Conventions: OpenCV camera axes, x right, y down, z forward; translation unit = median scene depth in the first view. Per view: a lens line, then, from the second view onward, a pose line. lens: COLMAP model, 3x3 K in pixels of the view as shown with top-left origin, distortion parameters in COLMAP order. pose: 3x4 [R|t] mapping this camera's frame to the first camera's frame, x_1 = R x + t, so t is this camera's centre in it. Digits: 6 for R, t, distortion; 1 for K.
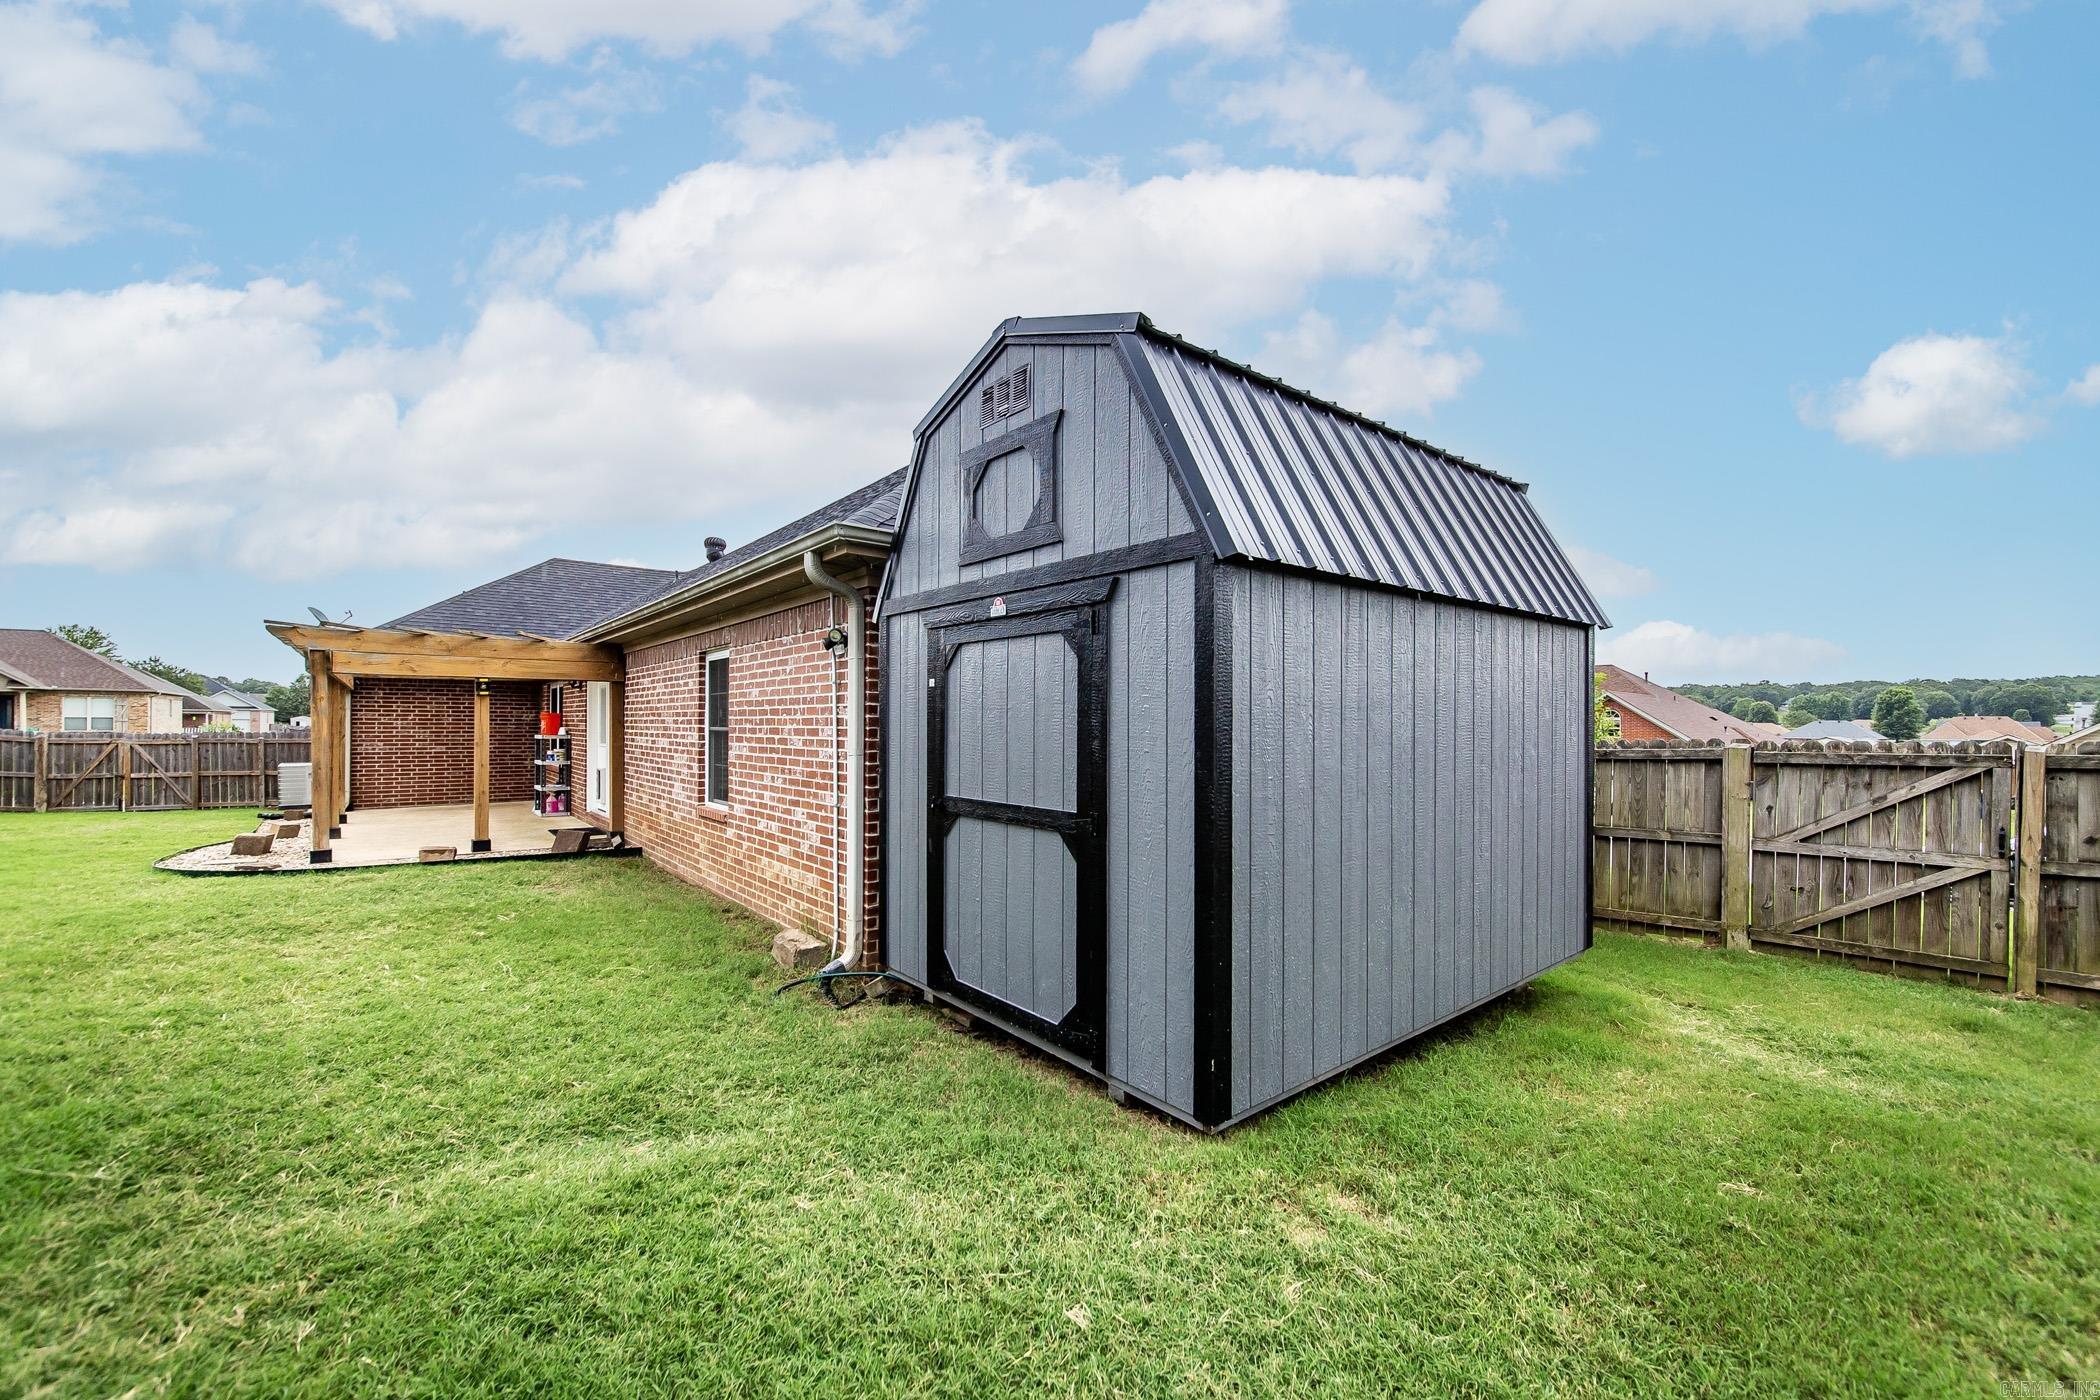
lens RADIAL K [[843.7, 0, 1046.3], [0, 843.7, 730.7], [0, 0, 1]] dist [-0.000753, -0.000060]
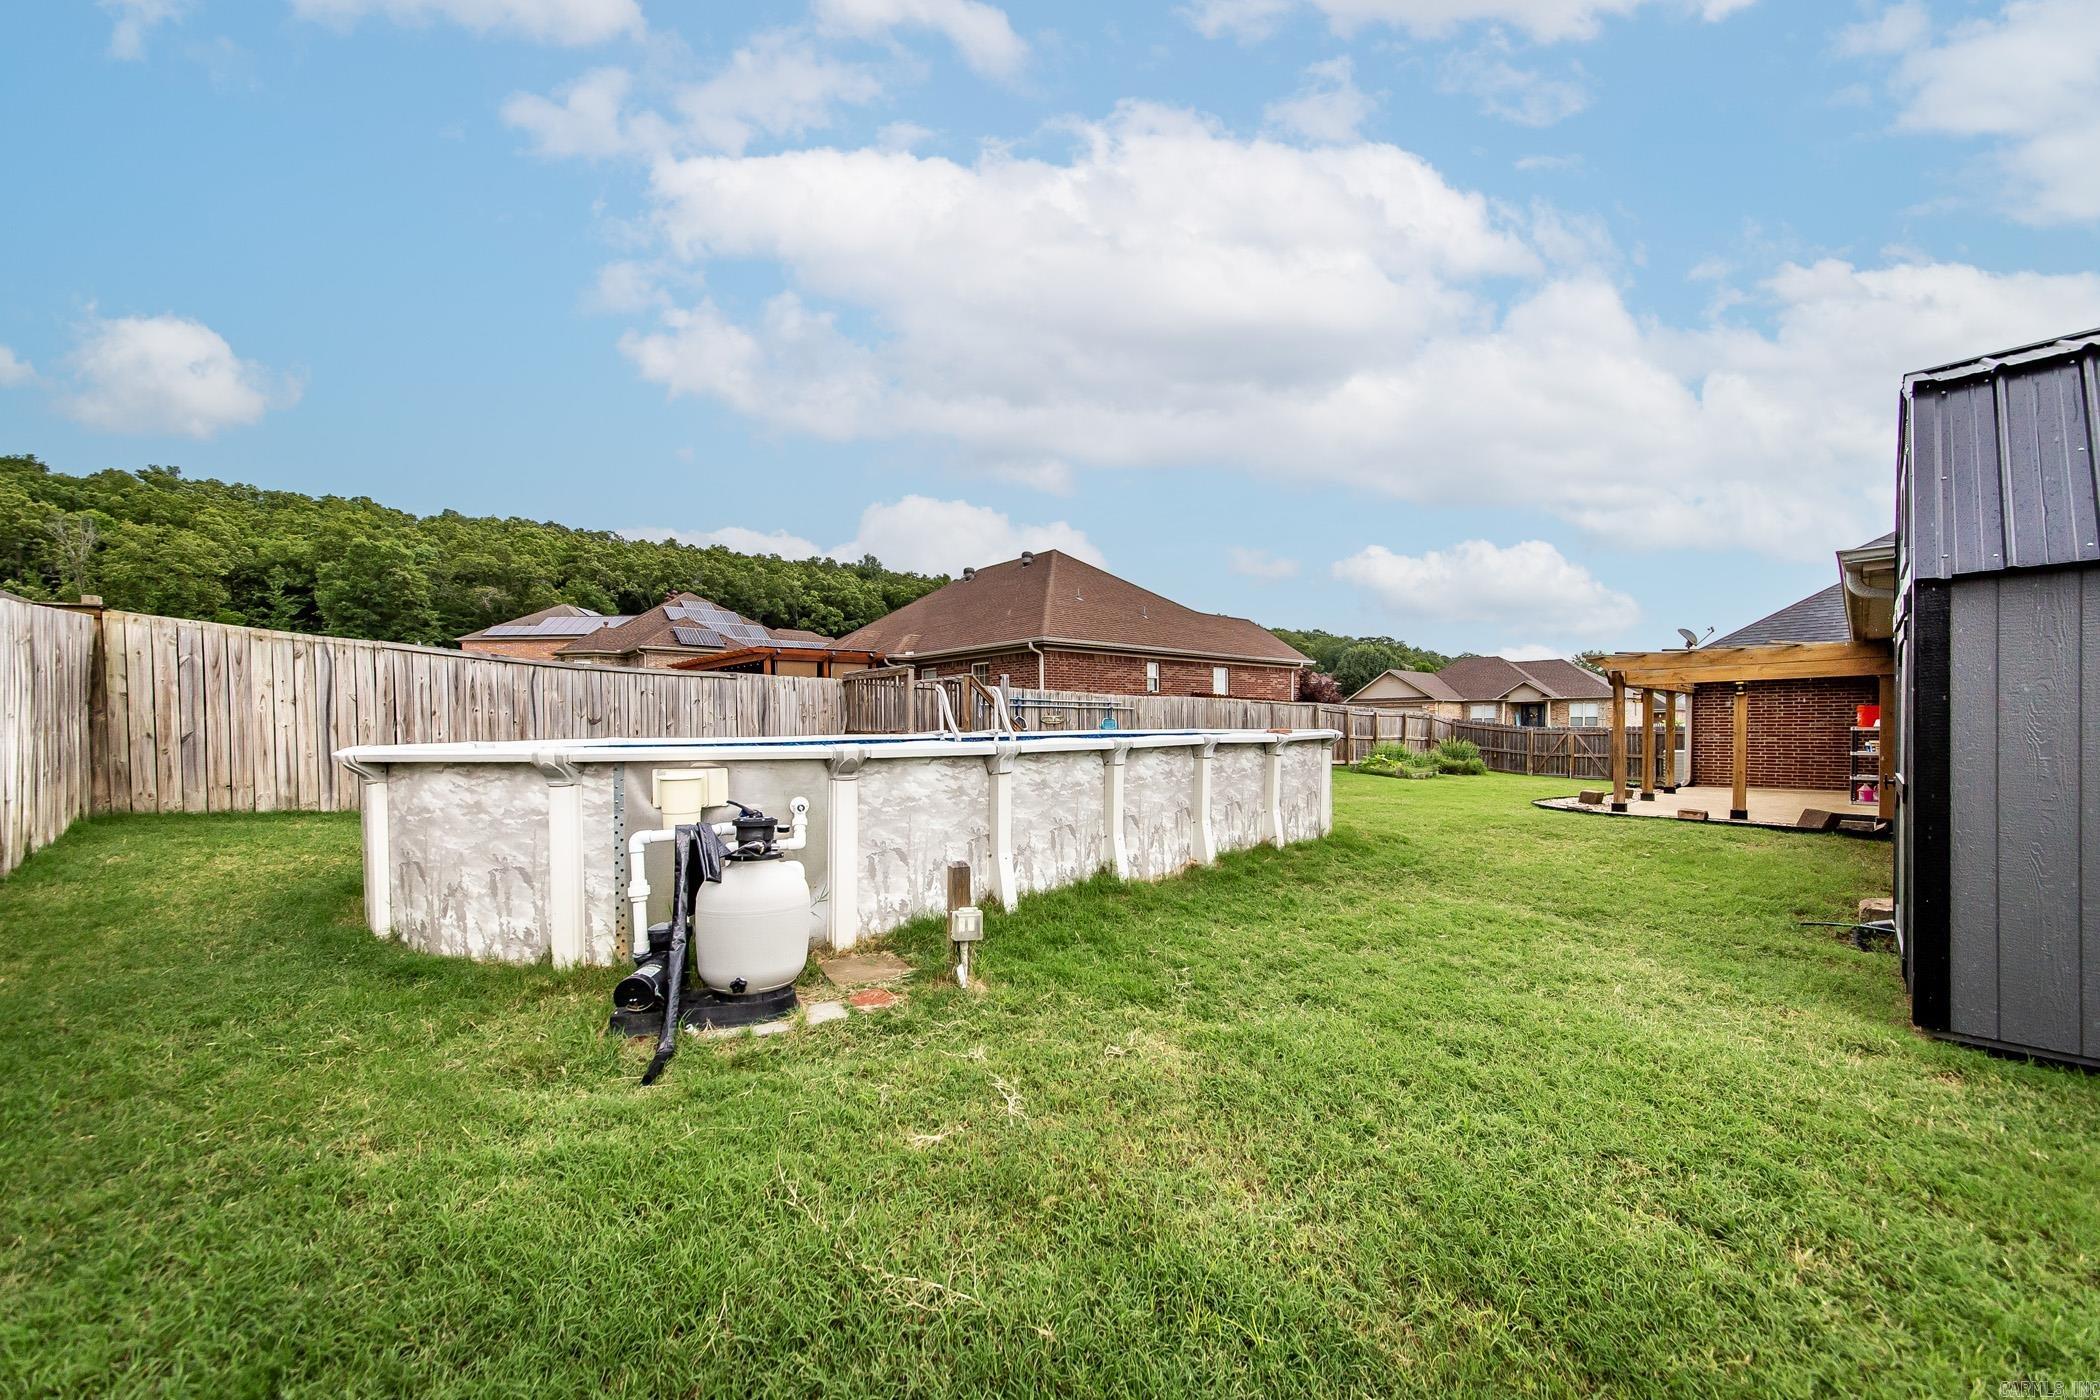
lens RADIAL K [[753.6, 0, 1041.0], [0, 753.6, 700.2], [0, 0, 1]] dist [-0.010120, -0.000097]
pose [[0.075333, -0.041087, -0.996312, 0.373934], [0.007588, 0.999145, -0.040630, 0.002873], [0.997130, -0.004499, 0.075581, -0.125053]]
